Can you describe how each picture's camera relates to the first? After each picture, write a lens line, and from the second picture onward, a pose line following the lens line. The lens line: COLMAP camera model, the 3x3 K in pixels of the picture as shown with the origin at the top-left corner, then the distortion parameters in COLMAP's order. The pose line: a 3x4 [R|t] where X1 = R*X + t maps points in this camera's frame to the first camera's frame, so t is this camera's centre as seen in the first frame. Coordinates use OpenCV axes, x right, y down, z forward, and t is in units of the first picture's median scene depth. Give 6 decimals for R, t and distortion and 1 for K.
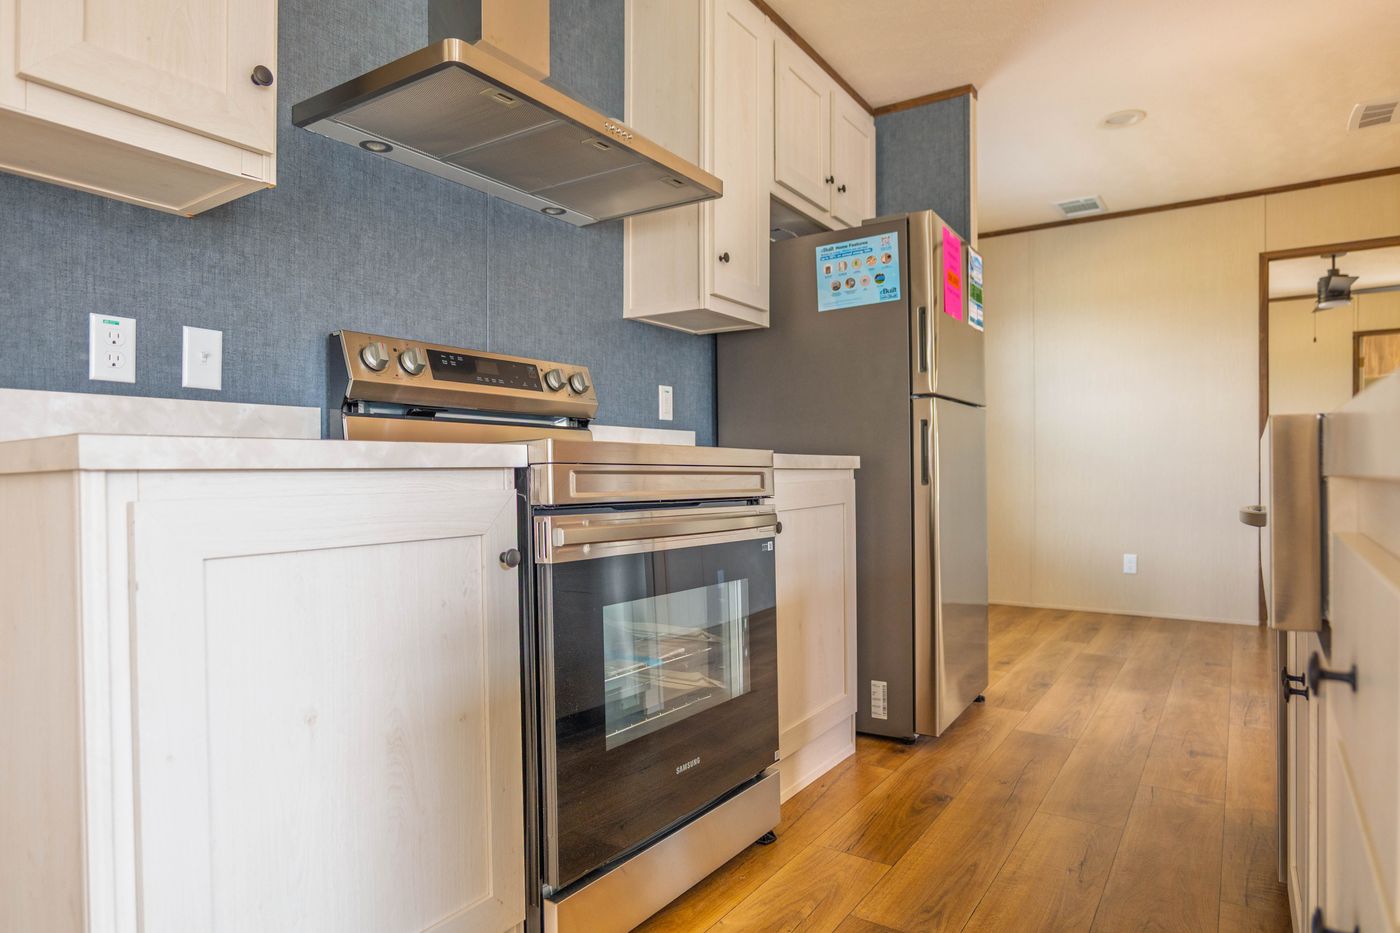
lens RADIAL K [[814.5, 0, 694.3], [0, 814.5, 472.2], [0, 0, 1]] dist [-0.032532, 0.020387]
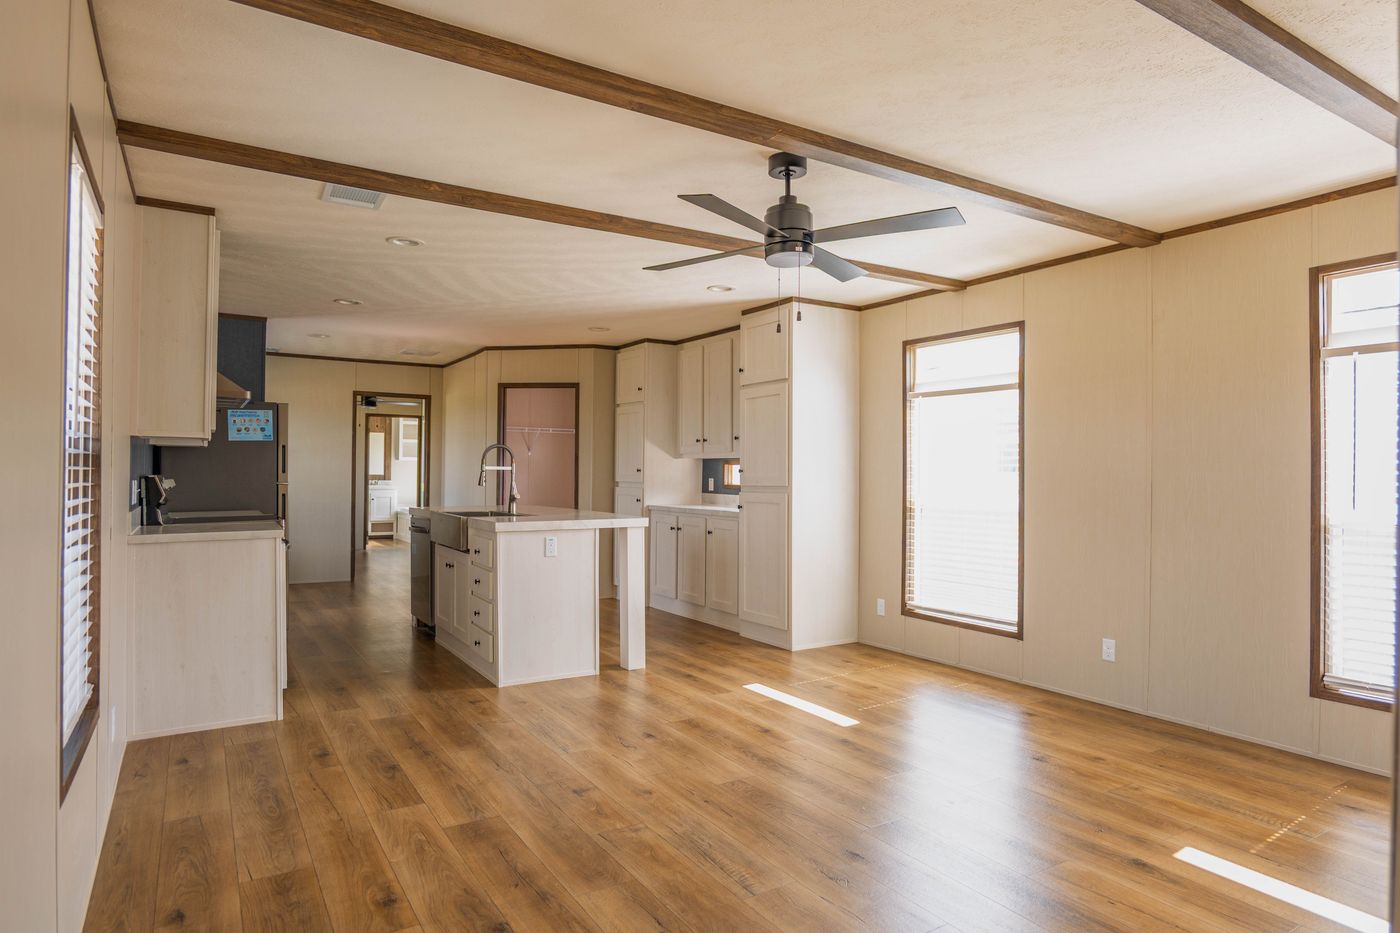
lens RADIAL K [[814.5, 0, 696.0], [0, 814.5, 470.2], [0, 0, 1]] dist [-0.032532, 0.020387]
pose [[0.409310, 0.011829, 0.912318, -1.334560], [-0.009667, 0.999916, -0.008628, -0.122765], [-0.912344, -0.005288, 0.409390, -1.012273]]
